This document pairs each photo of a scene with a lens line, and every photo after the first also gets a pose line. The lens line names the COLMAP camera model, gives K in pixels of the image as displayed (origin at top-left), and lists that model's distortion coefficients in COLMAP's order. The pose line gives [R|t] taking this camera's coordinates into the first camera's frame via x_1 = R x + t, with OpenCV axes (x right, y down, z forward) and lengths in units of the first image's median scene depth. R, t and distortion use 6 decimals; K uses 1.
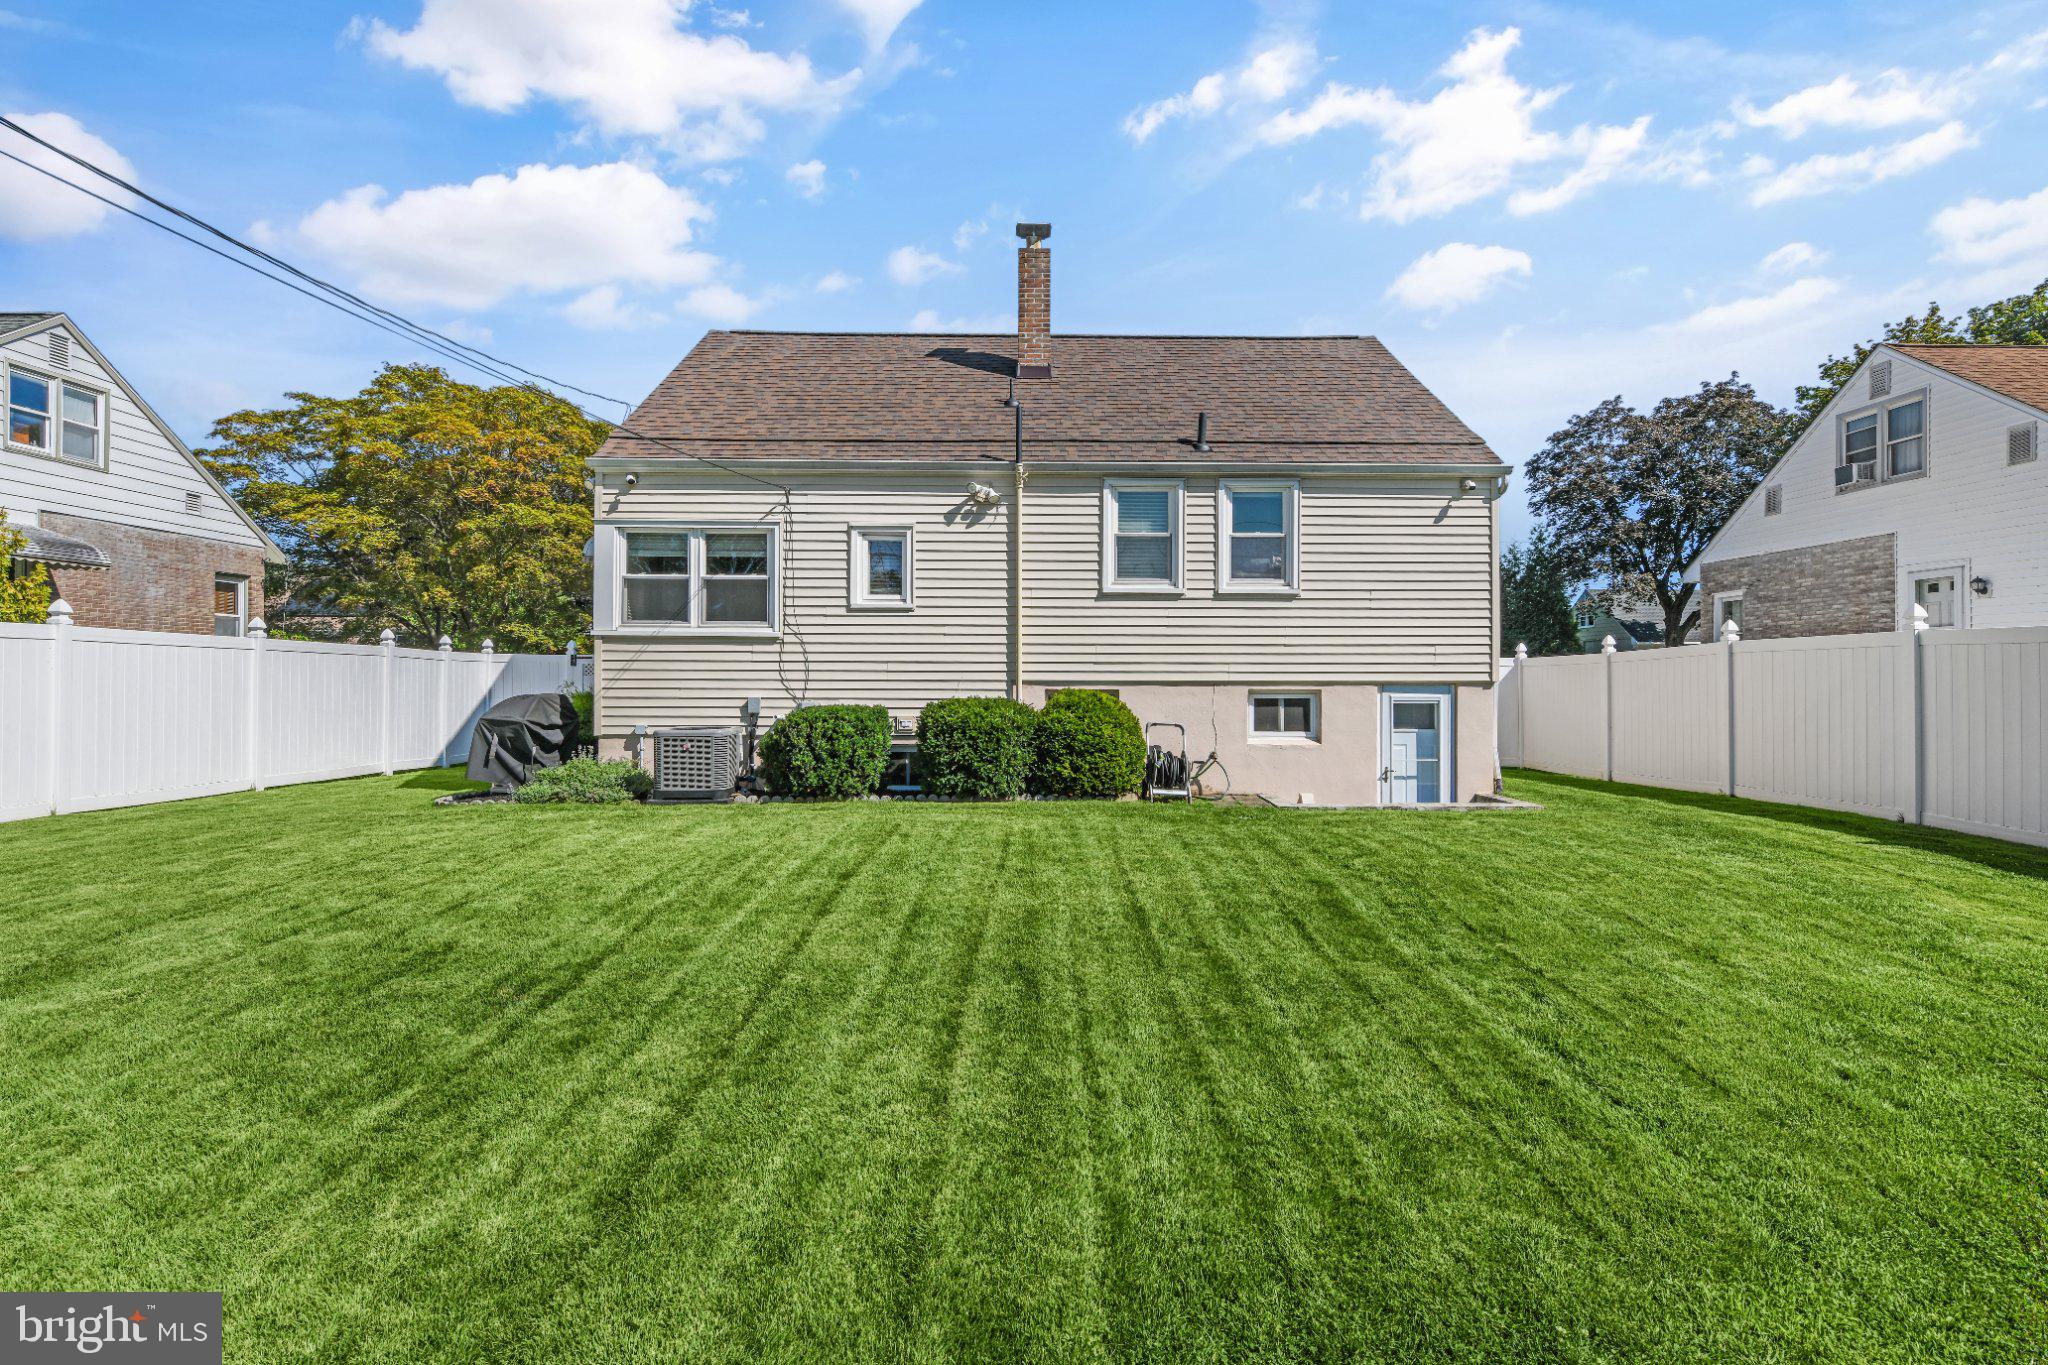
lens RADIAL K [[989.0, 0, 1036.8], [0, 989.0, 664.3], [0, 0, 1]] dist [0.003106, -0.000199]
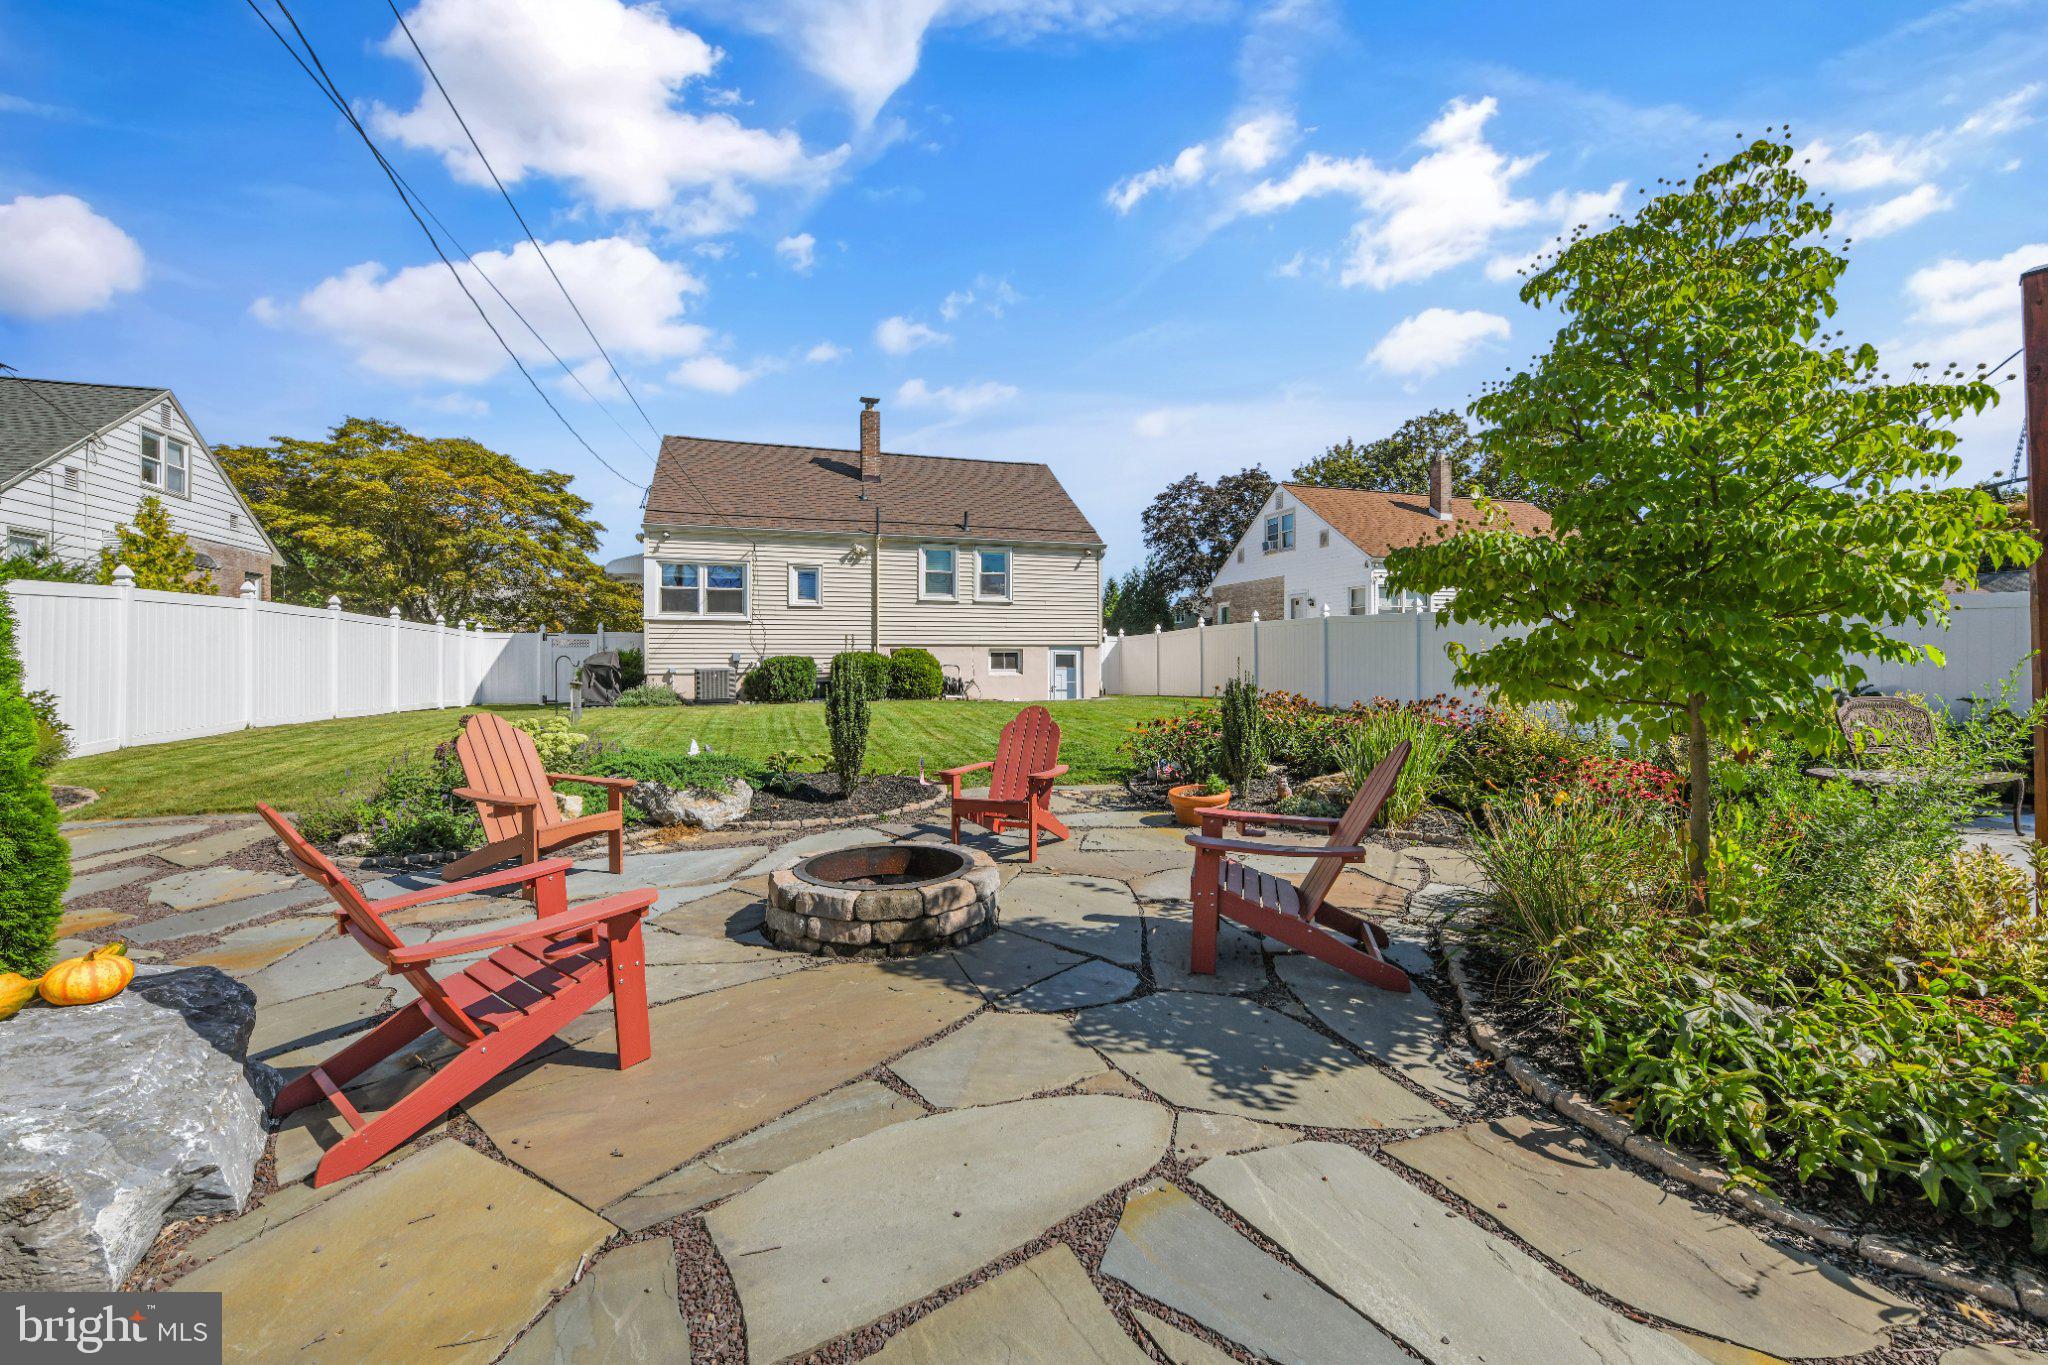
lens RADIAL K [[818.0, 0, 1024.2], [0, 818.0, 653.6], [0, 0, 1]] dist [0.006770, -0.000153]
pose [[0.955185, -0.003927, 0.295983, -0.220645], [0.003170, 0.999990, 0.003038, 0.031237], [-0.295992, -0.001964, 0.955189, -0.647879]]
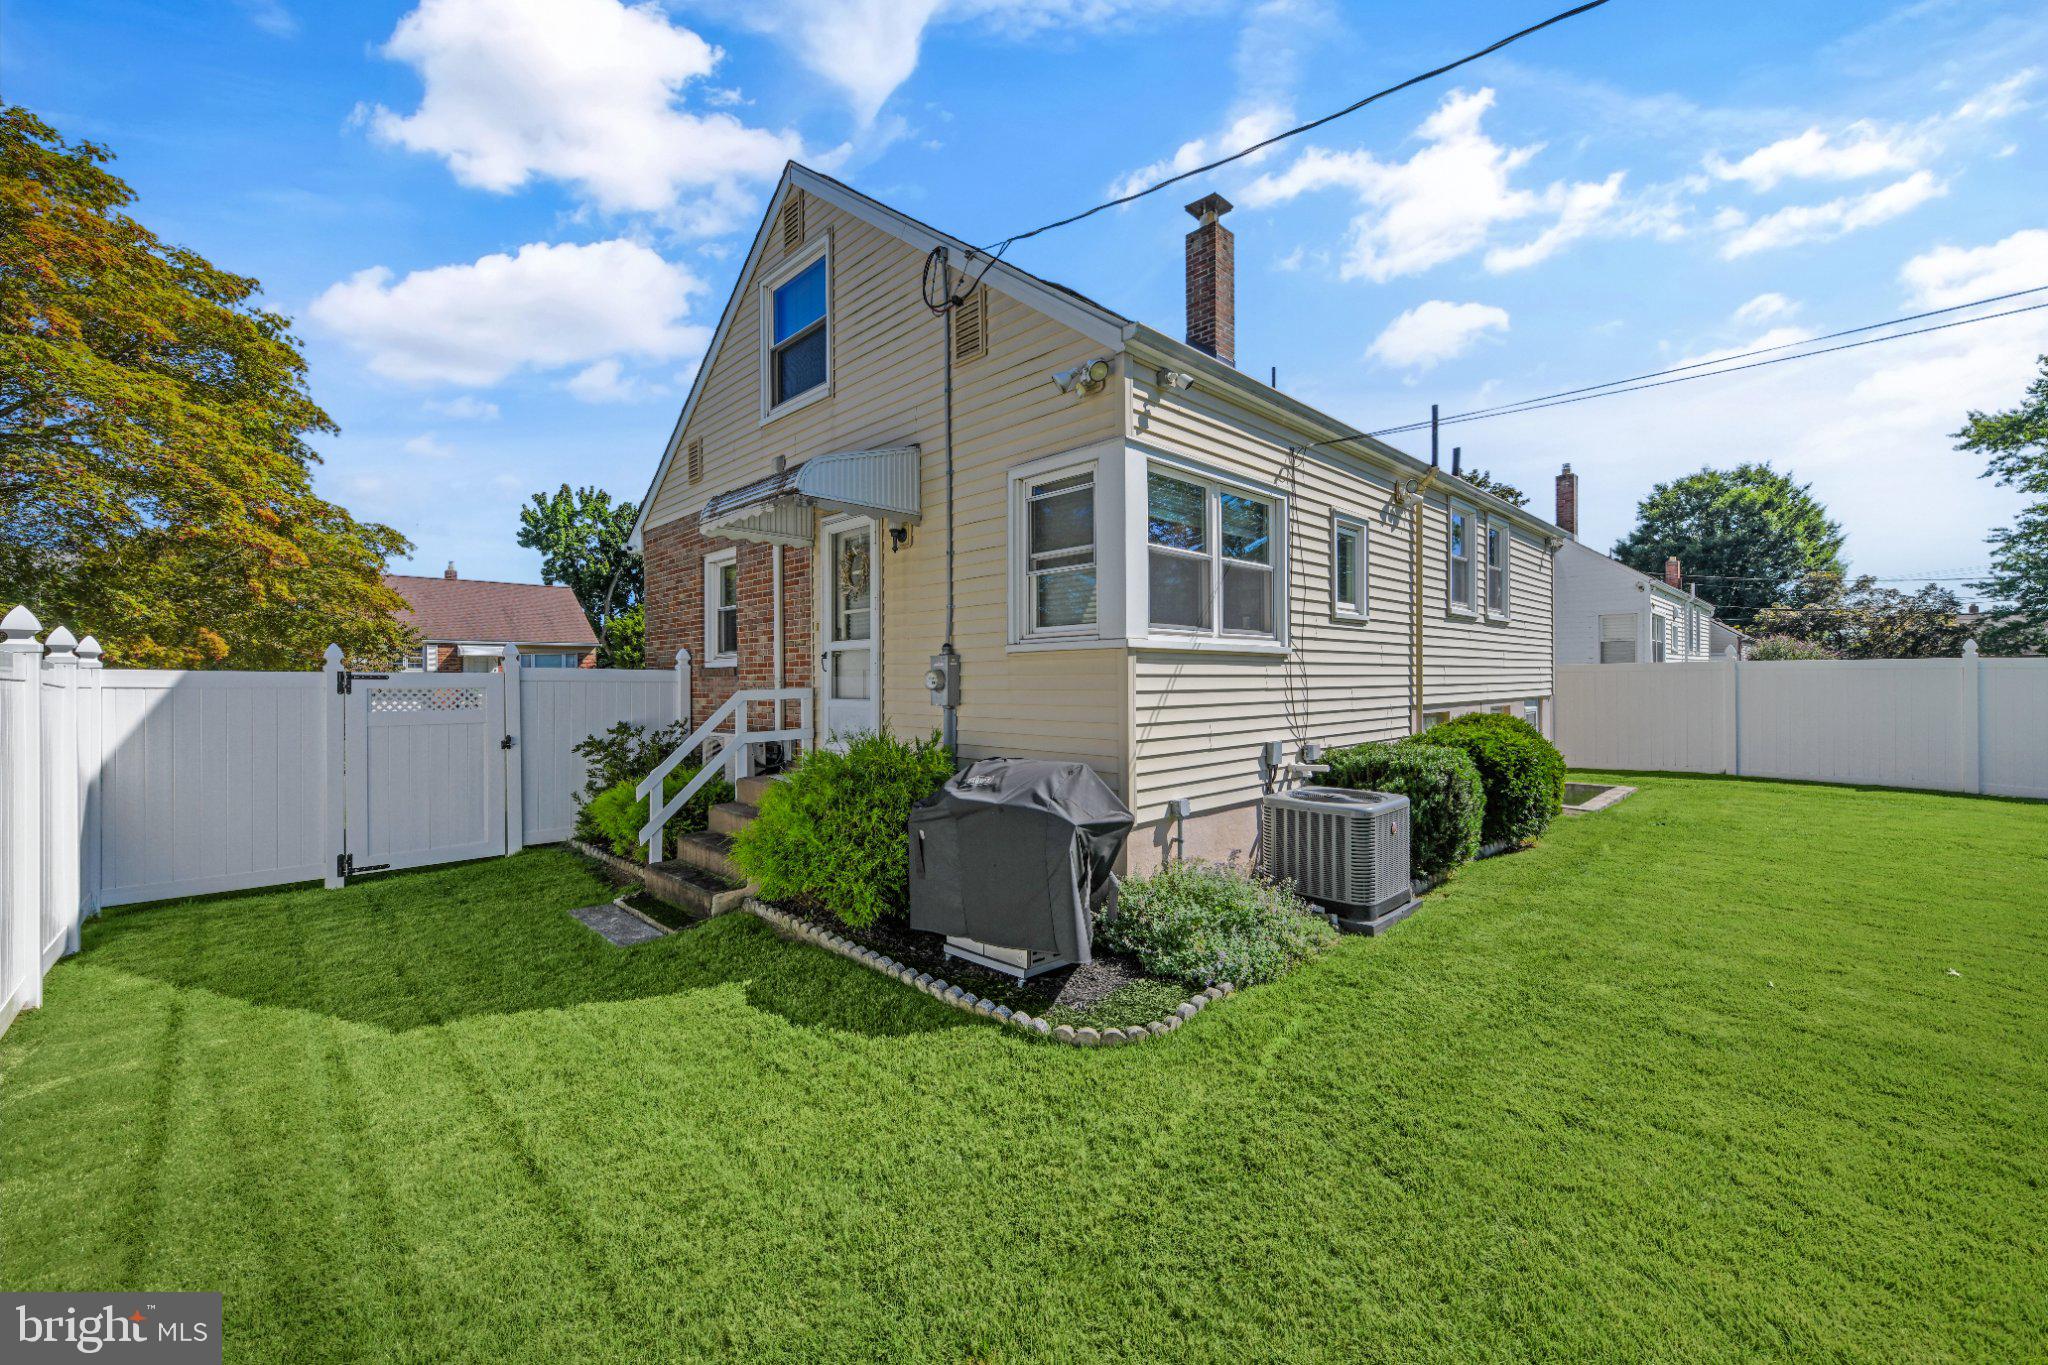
lens RADIAL K [[815.4, 0, 1028.2], [0, 815.4, 682.3], [0, 0, 1]] dist [0.002835, -0.000024]
pose [[0.724489, -0.010604, 0.689205, -0.789443], [0.000802, 0.999894, 0.014541, -0.016151], [-0.689286, -0.009982, 0.724421, 0.695714]]
